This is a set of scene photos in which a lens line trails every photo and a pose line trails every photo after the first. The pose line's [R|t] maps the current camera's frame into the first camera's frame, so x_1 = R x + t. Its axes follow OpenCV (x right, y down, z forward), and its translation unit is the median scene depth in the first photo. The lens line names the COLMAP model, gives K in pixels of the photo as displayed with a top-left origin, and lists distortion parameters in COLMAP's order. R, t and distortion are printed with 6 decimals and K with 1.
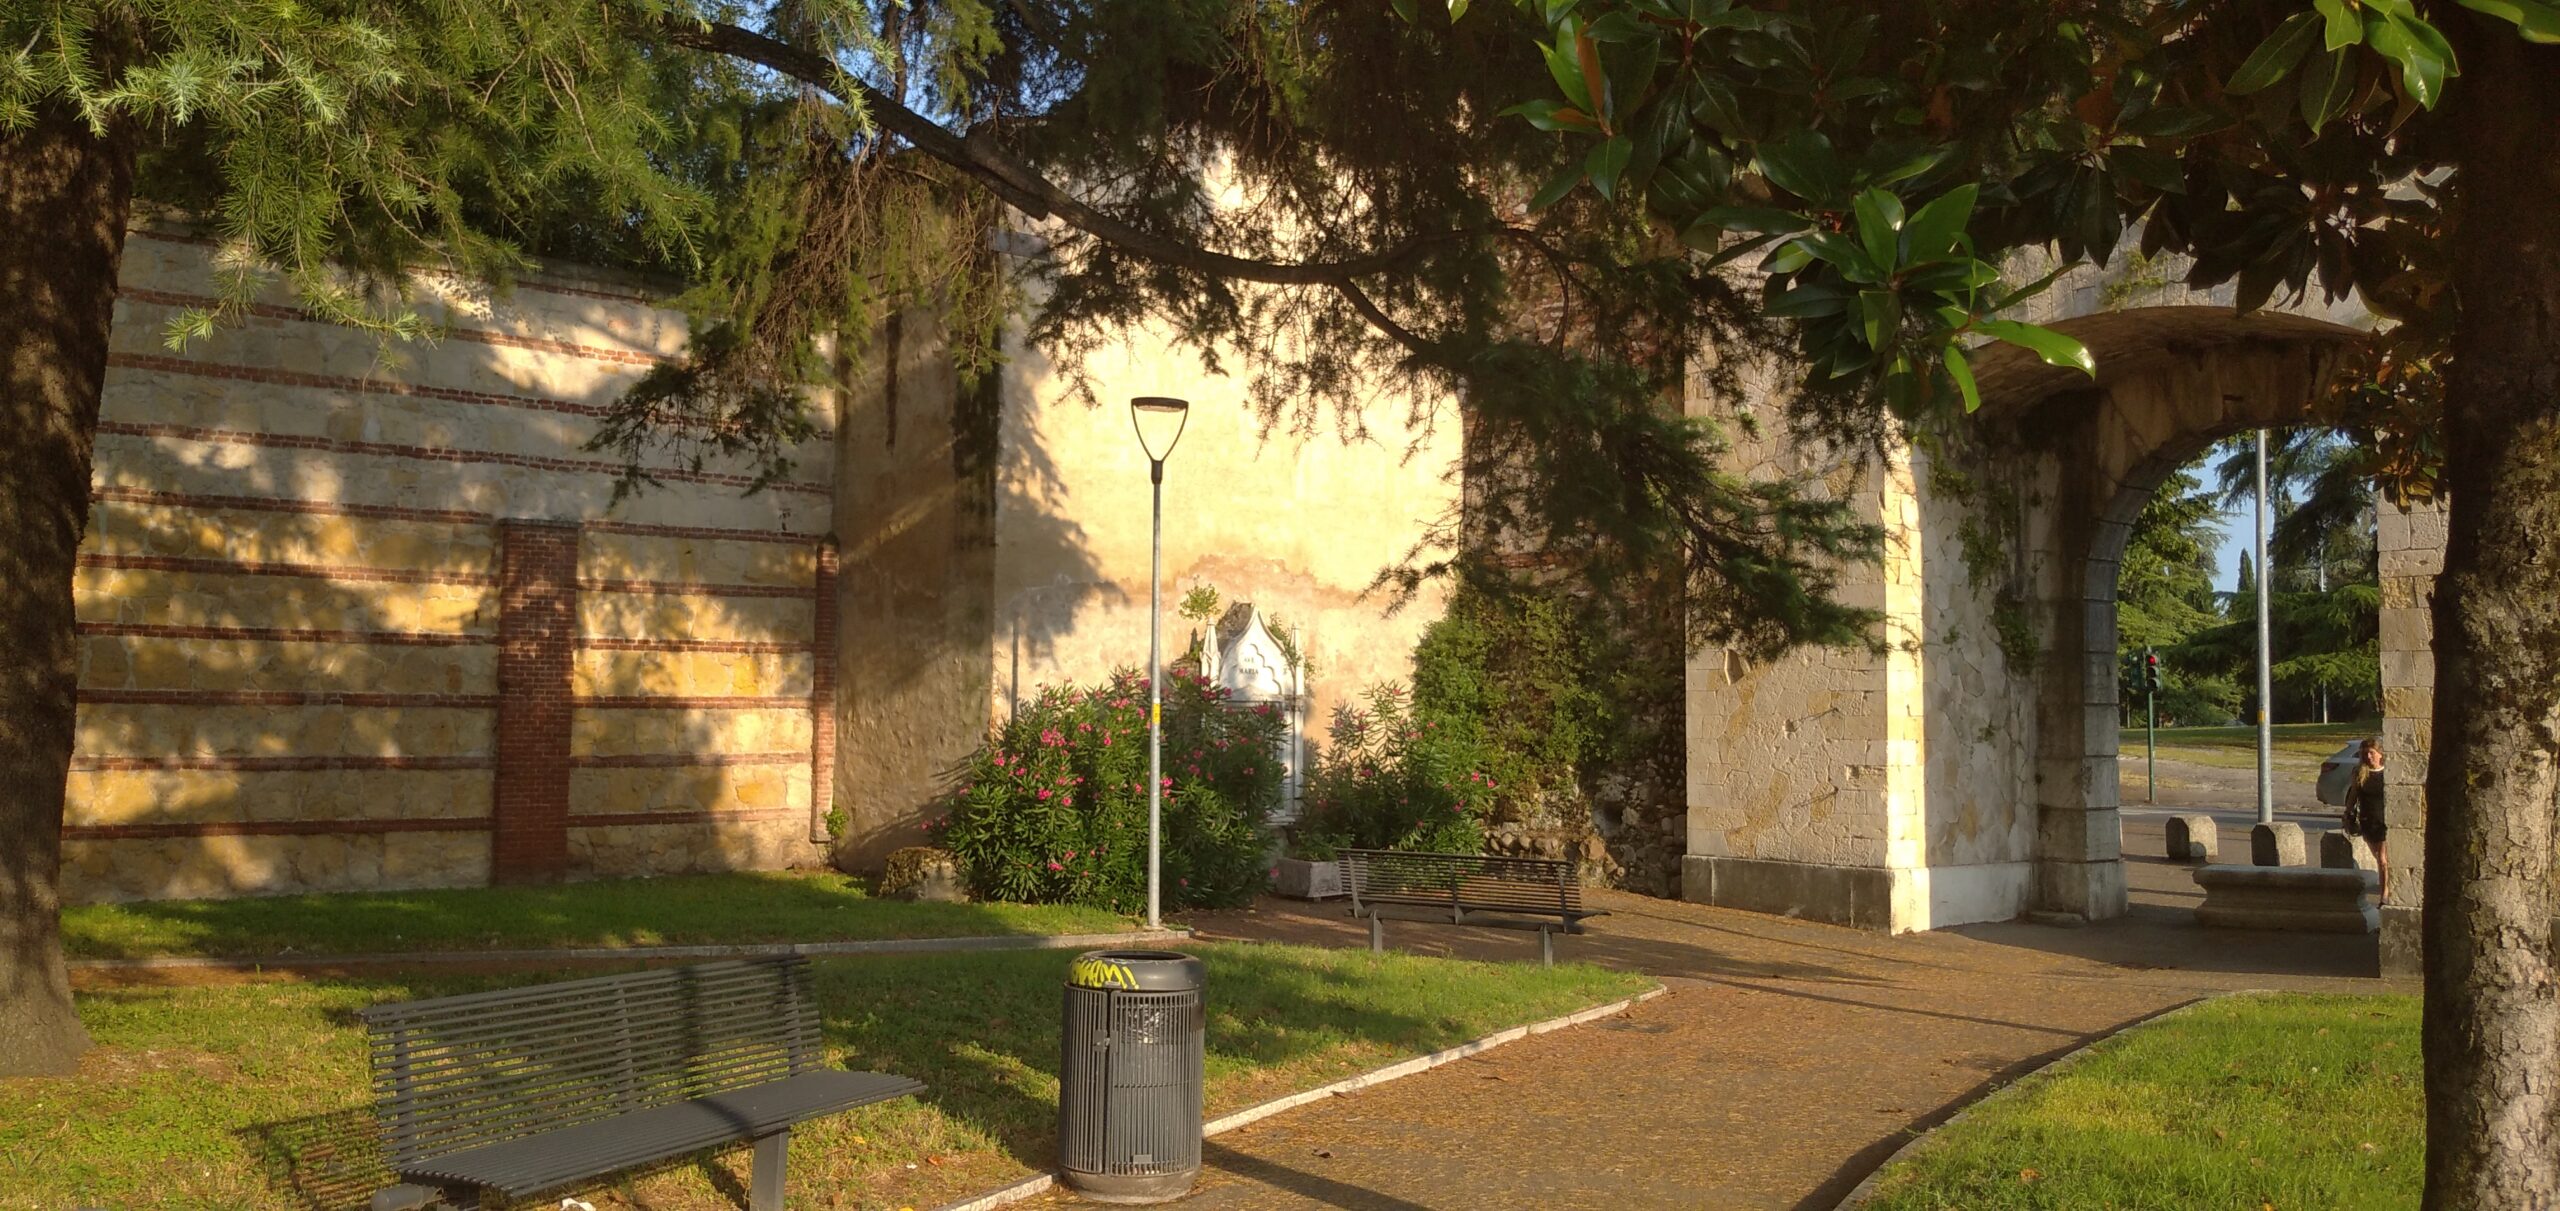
lens RADIAL K [[2030.4, 0, 1281.6], [0, 2030.4, 570.1], [0, 0, 1]] dist [0.036727, 0.001075]
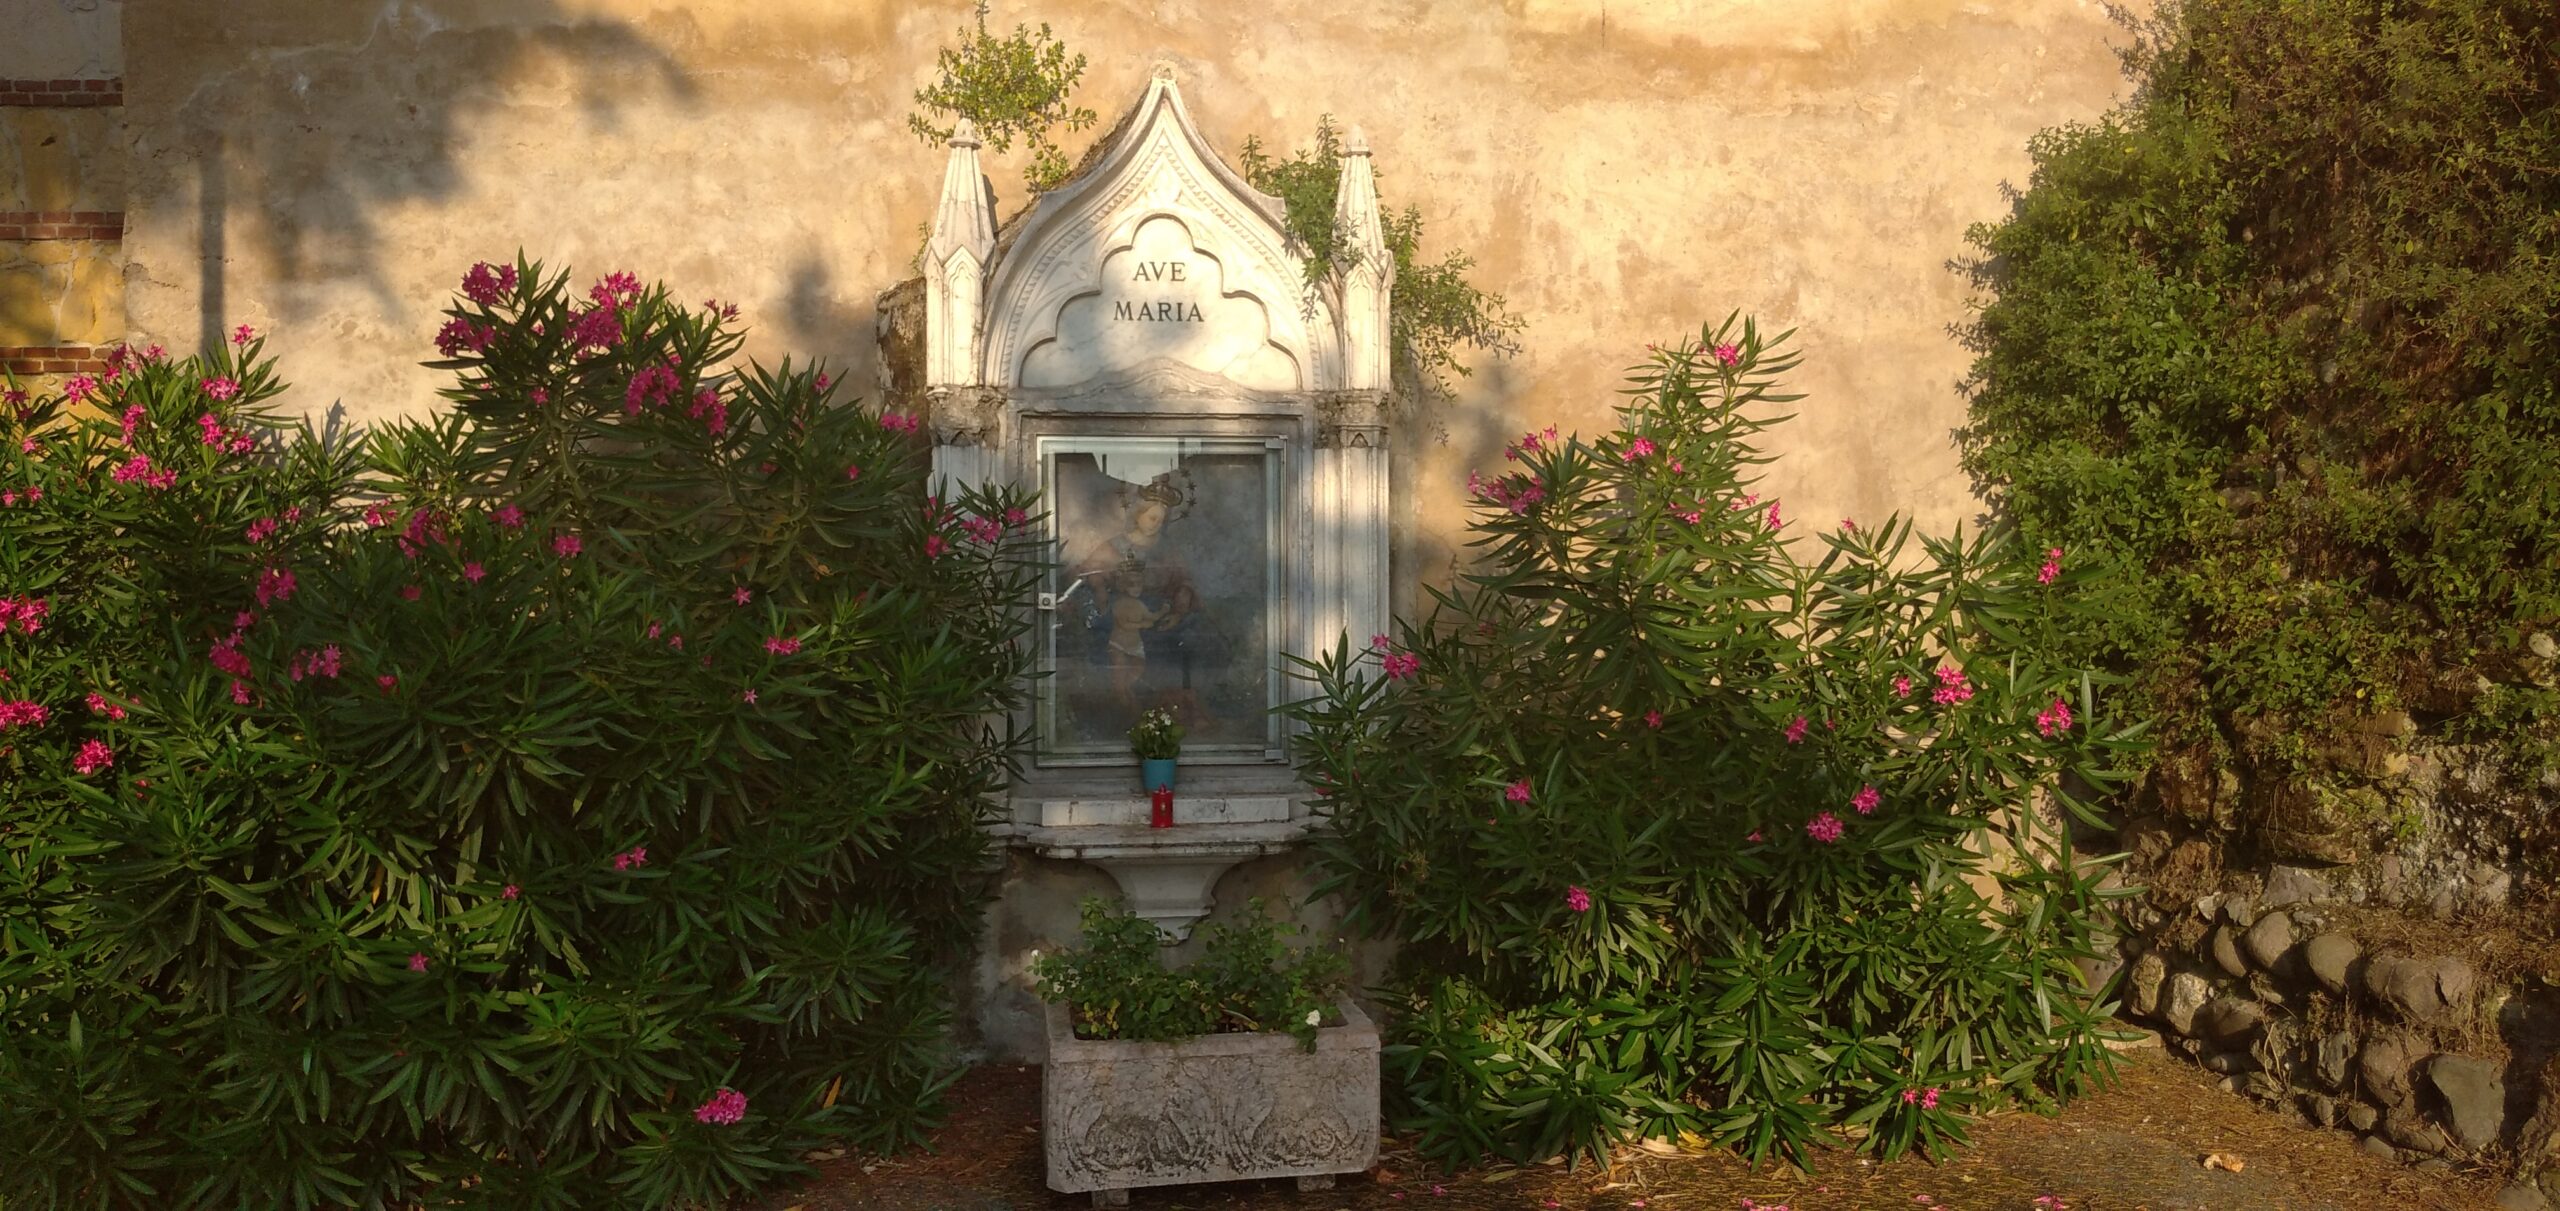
lens RADIAL K [[2127.9, 0, 1280.0], [0, 2127.9, 605.5], [0, 0, 1]] dist [0.034676, -0.002175]
pose [[0.824128, -0.013216, -0.566250, 0.182487], [0.052211, 0.997244, 0.052713, 0.083294], [0.563993, -0.073007, 0.822546, 0.826905]]
